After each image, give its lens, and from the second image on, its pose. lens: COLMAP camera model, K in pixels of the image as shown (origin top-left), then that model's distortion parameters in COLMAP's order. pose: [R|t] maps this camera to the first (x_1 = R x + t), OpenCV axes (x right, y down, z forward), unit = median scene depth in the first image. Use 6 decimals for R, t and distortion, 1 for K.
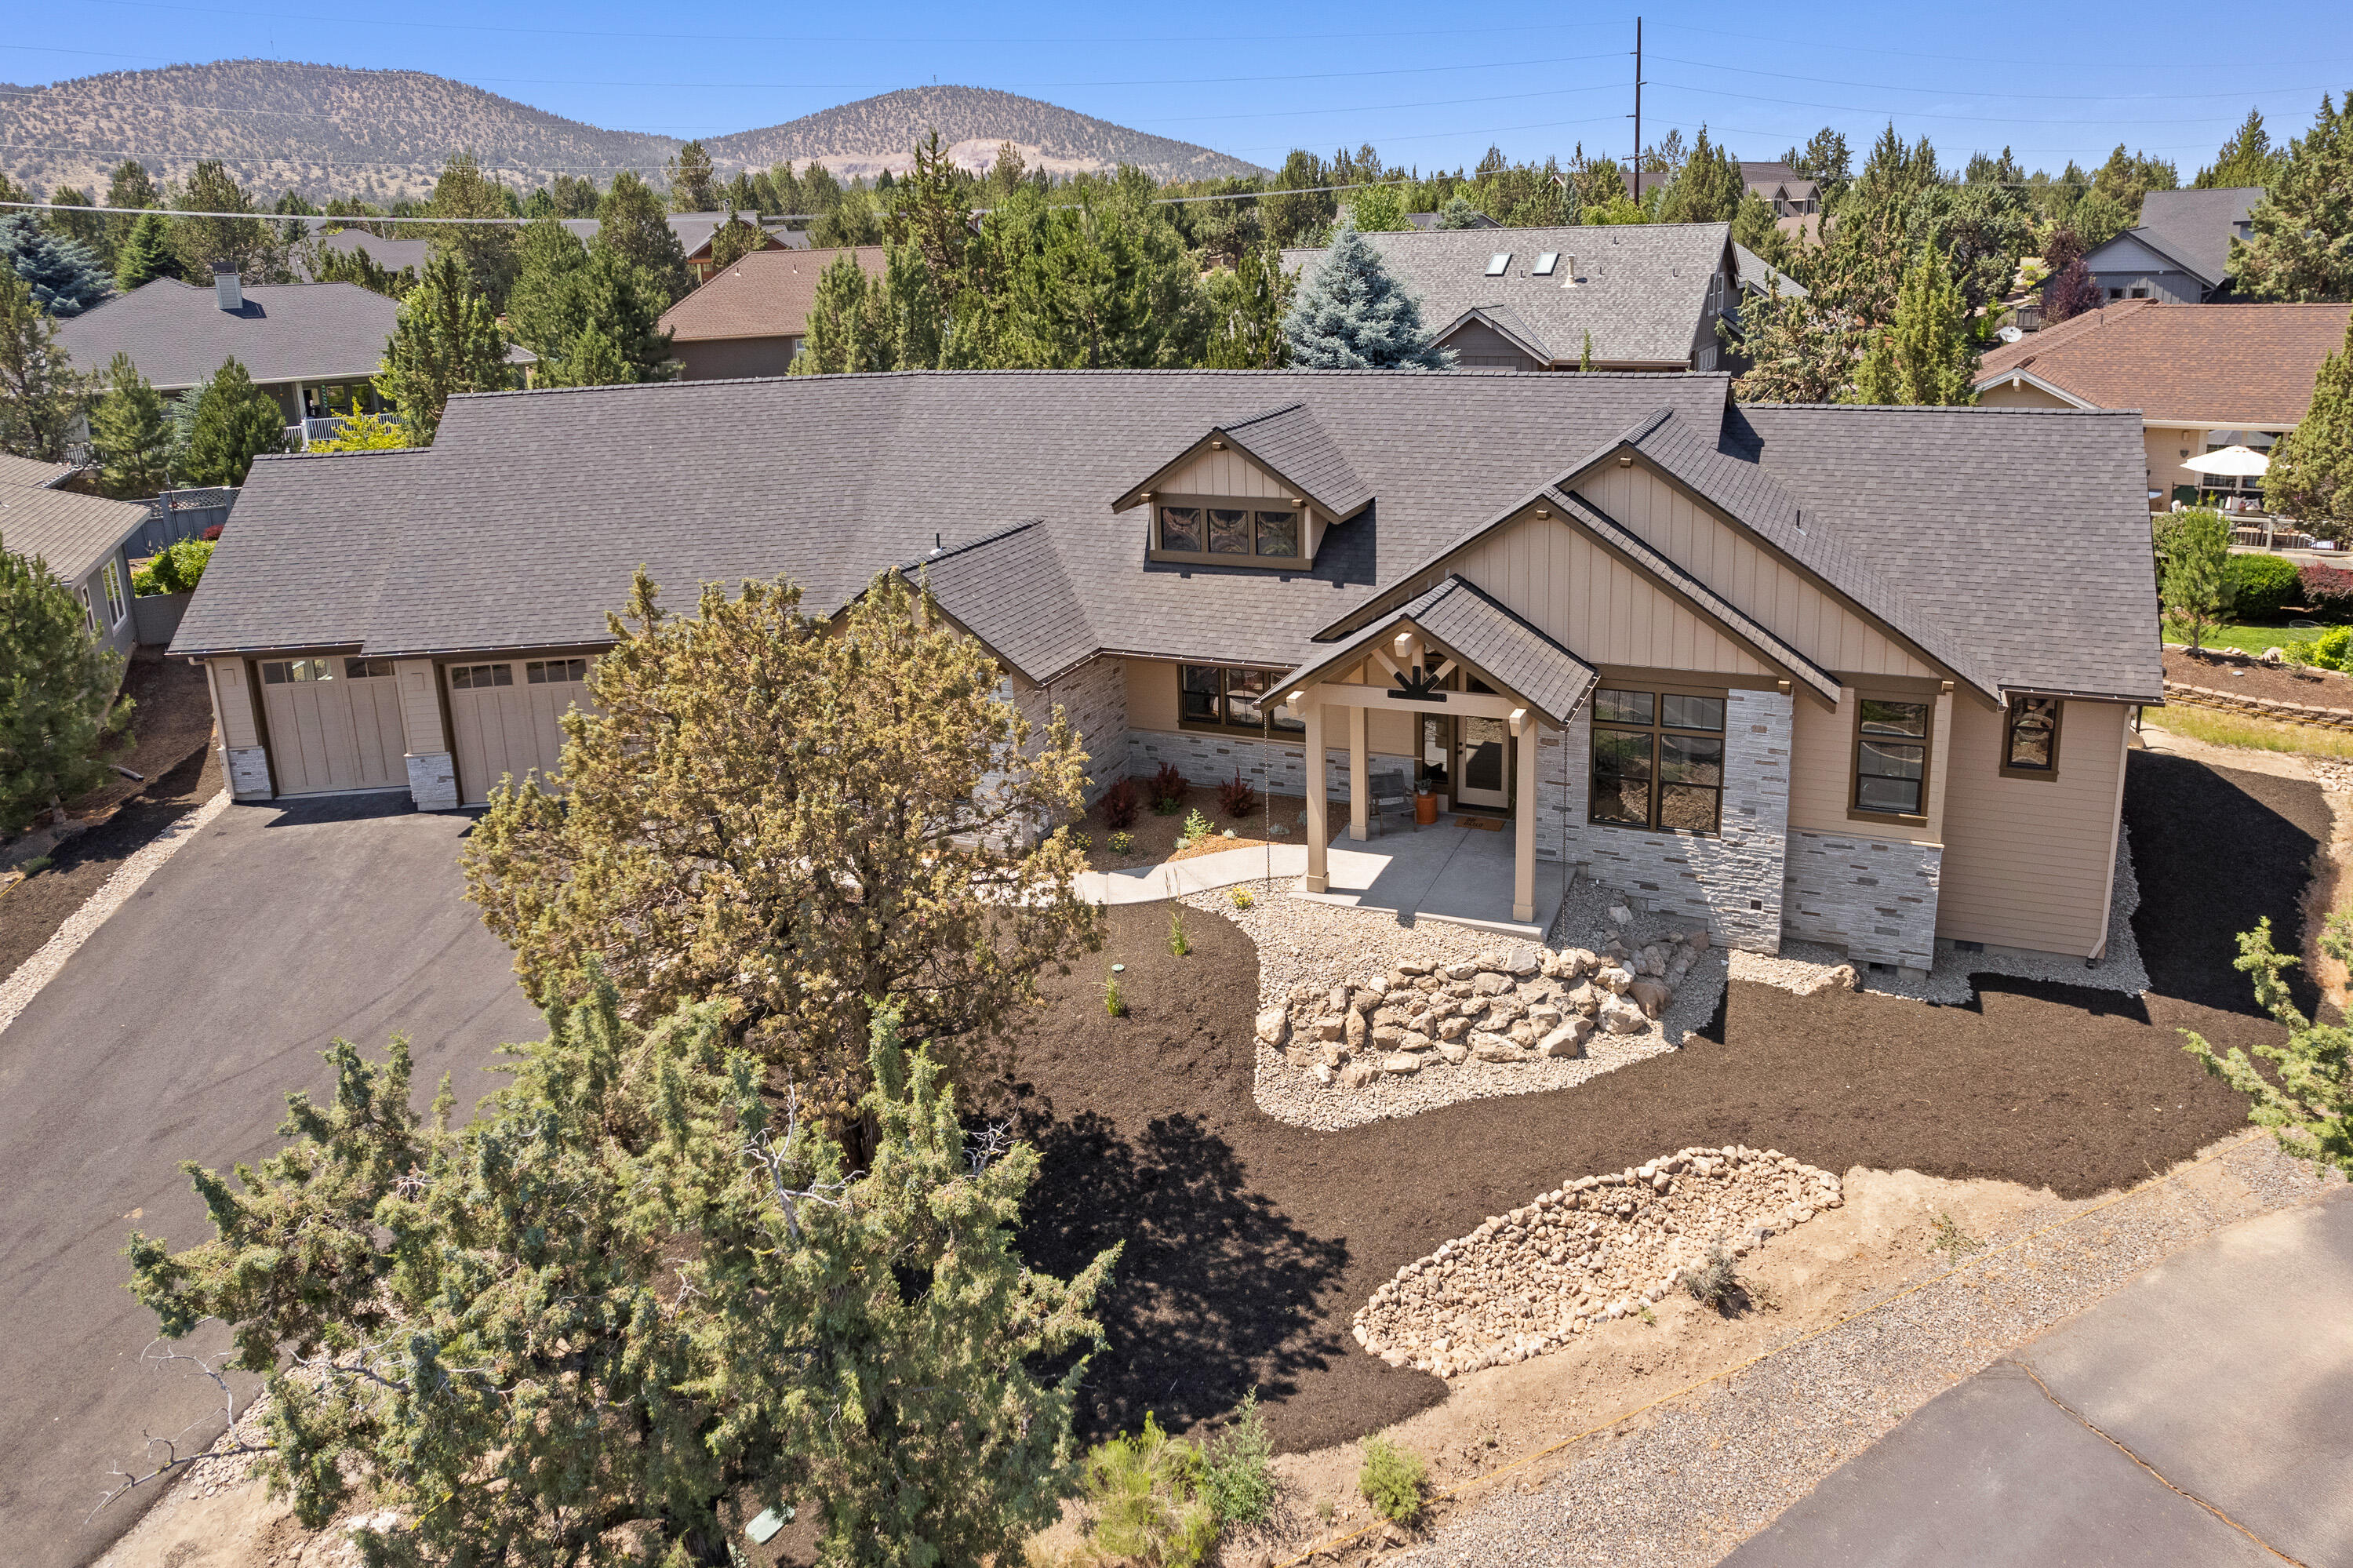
lens RADIAL K [[1572.9, 0, 1206.2], [0, 1572.9, 576.1], [0, 0, 1]] dist [-0.047457, 0.000676]
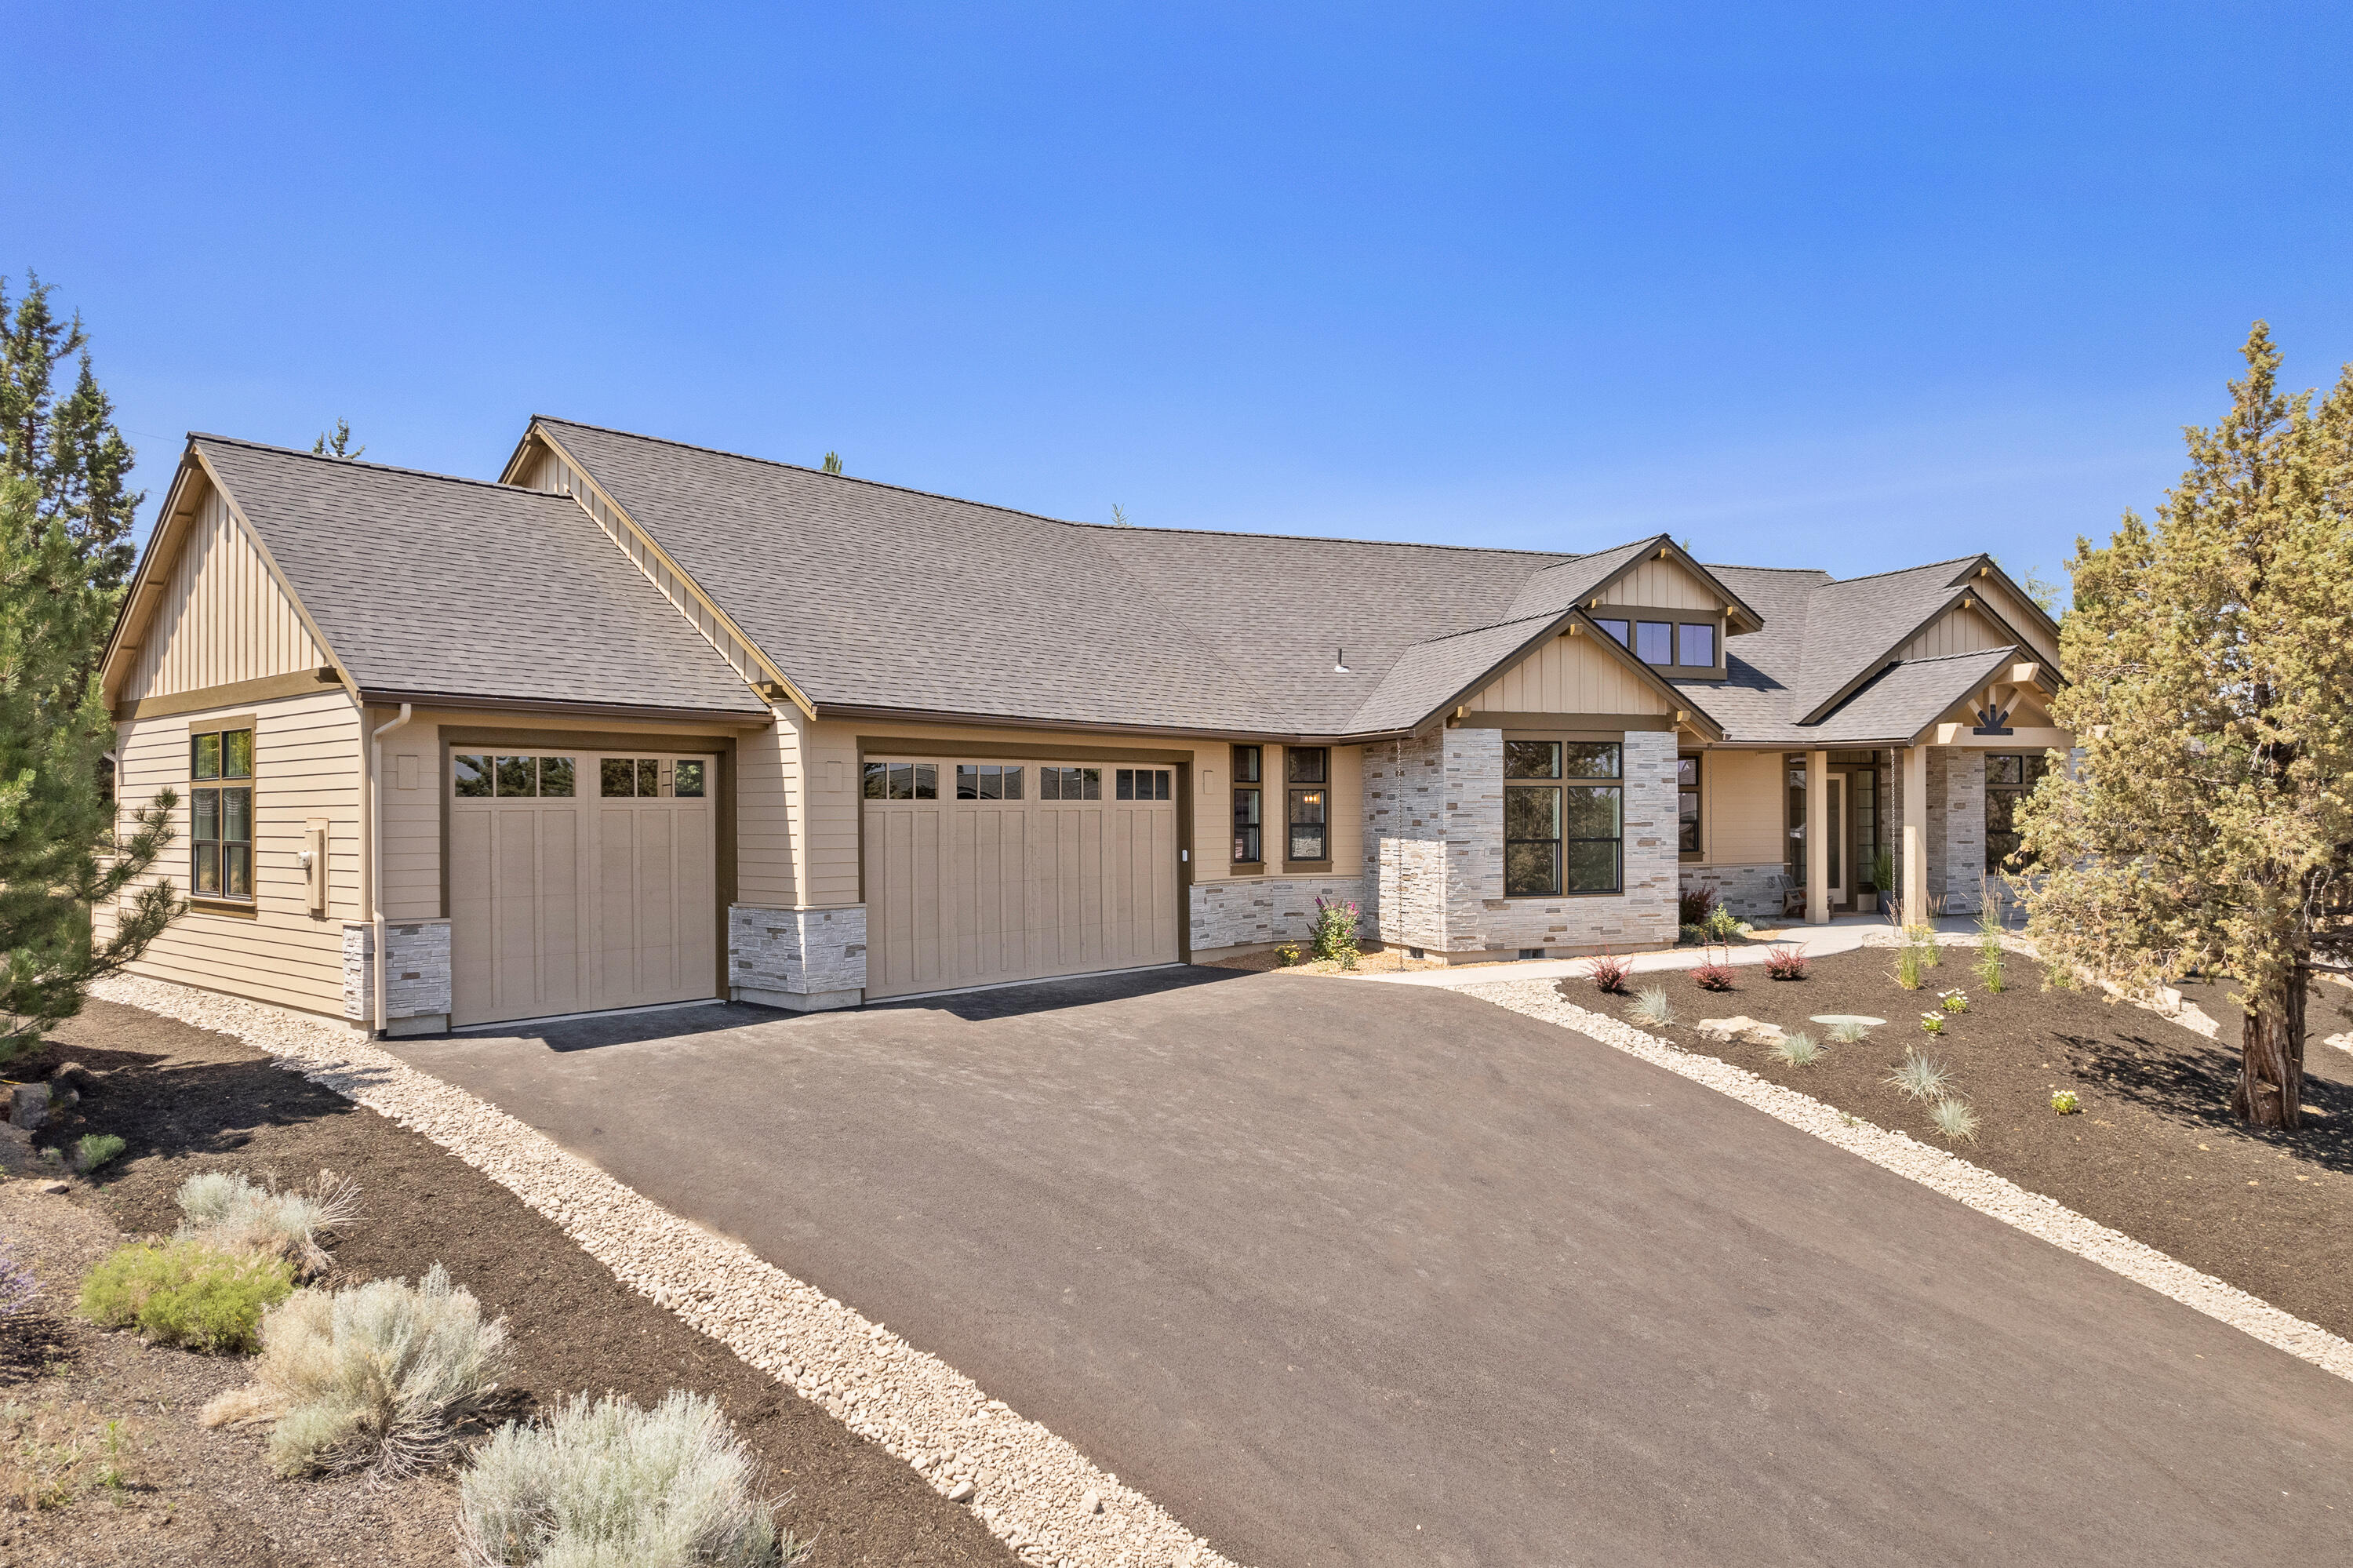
lens RADIAL K [[1535.3, 0, 1177.2], [0, 1535.3, 812.2], [0, 0, 1]] dist [-0.080206, 0.072936]
pose [[0.728352, 0.024768, 0.684756, -1.098021], [0.129025, 0.976512, -0.172561, 0.260190], [-0.672946, 0.214036, 0.708048, 0.686369]]
